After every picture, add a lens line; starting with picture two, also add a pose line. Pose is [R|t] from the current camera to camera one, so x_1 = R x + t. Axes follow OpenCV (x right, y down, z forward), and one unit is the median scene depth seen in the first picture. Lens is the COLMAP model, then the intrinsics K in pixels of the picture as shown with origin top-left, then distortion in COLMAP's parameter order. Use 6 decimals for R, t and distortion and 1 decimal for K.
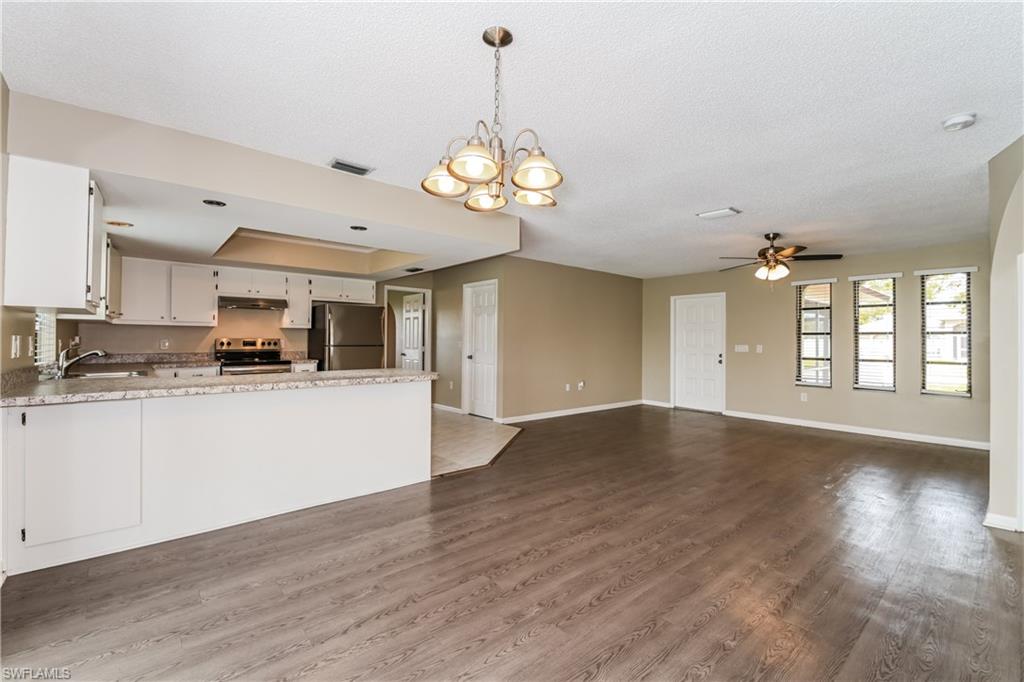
lens RADIAL K [[441.2, 0, 515.9], [0, 441.2, 337.5], [0, 0, 1]] dist [0.014117, -0.016122]
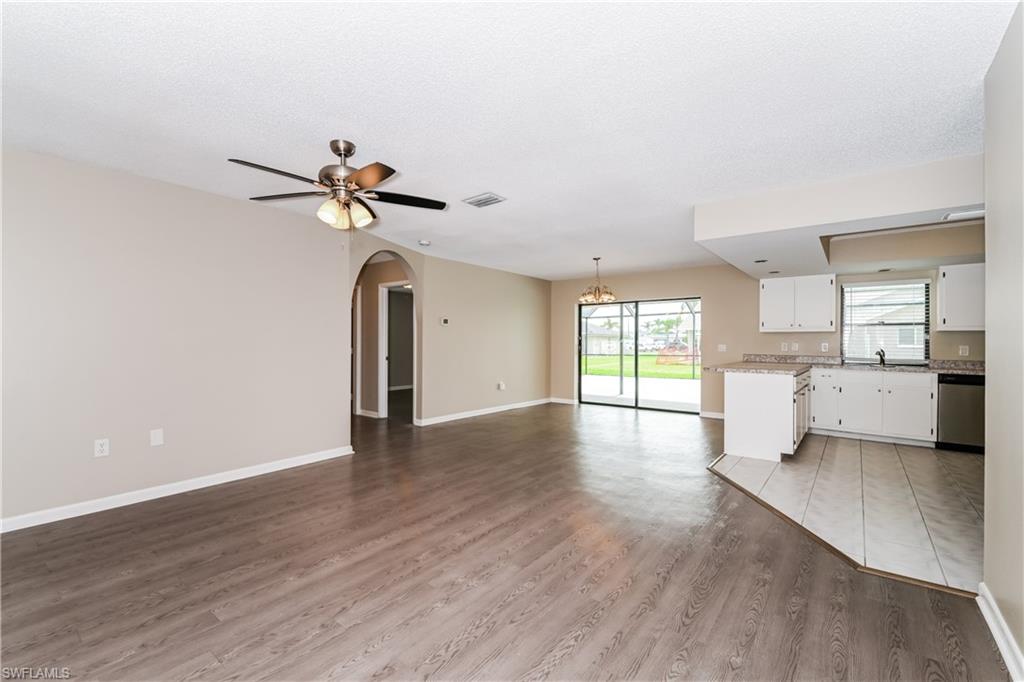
lens RADIAL K [[431.0, 0, 512.0], [0, 431.0, 341.0], [0, 0, 1]] dist [-0.001321, -0.000233]
pose [[-0.983244, -0.007203, -0.182153, 0.396511], [-0.006123, 0.999960, -0.006493, 0.005397], [0.182193, -0.005269, -0.983249, 1.322493]]
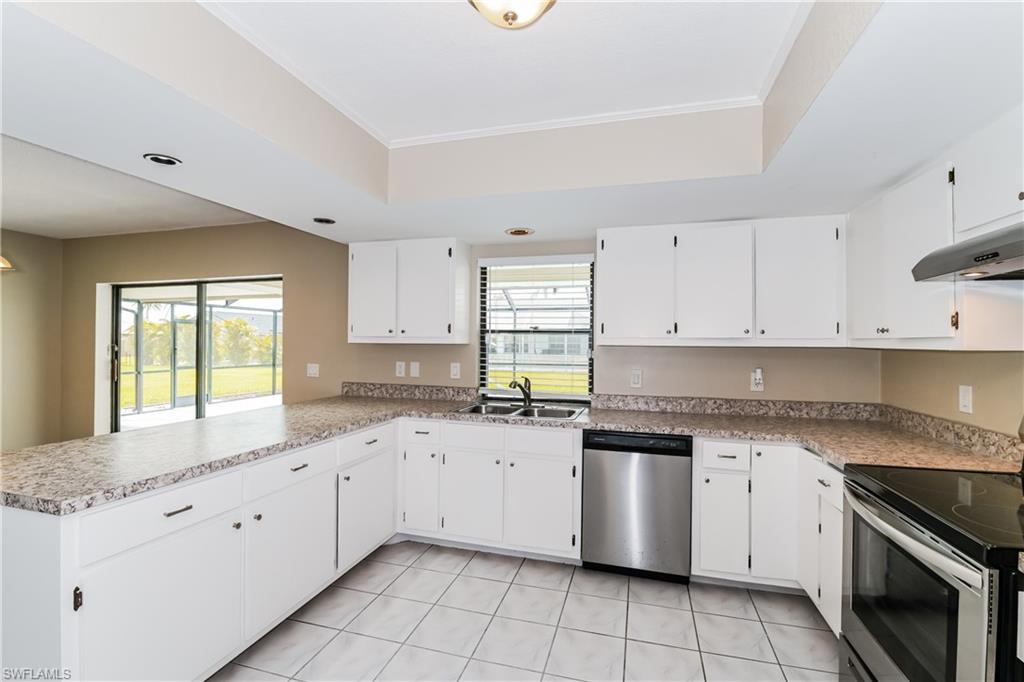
lens RADIAL K [[452.1, 0, 512.0], [0, 452.1, 341.0], [0, 0, 1]] dist [-0.012633, -0.000535]
pose [[-0.835296, -0.014212, -0.549617, -0.245965], [-0.008212, 0.999877, -0.013373, -0.023197], [0.549740, -0.006657, -0.835310, 0.999082]]
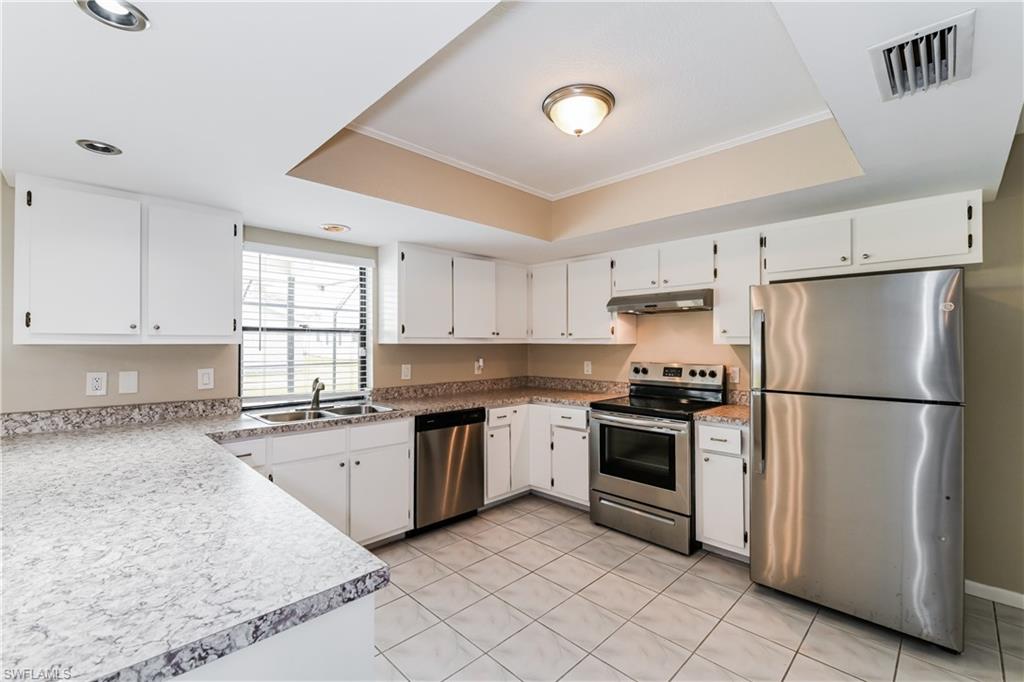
lens RADIAL K [[441.3, 0, 519.4], [0, 441.3, 342.3], [0, 0, 1]] dist [-0.002339, -0.000685]
pose [[0.075303, -0.006391, -0.997140, -0.036985], [0.007972, 0.999951, -0.005807, -0.023280], [0.997129, -0.007512, 0.075351, 0.746825]]
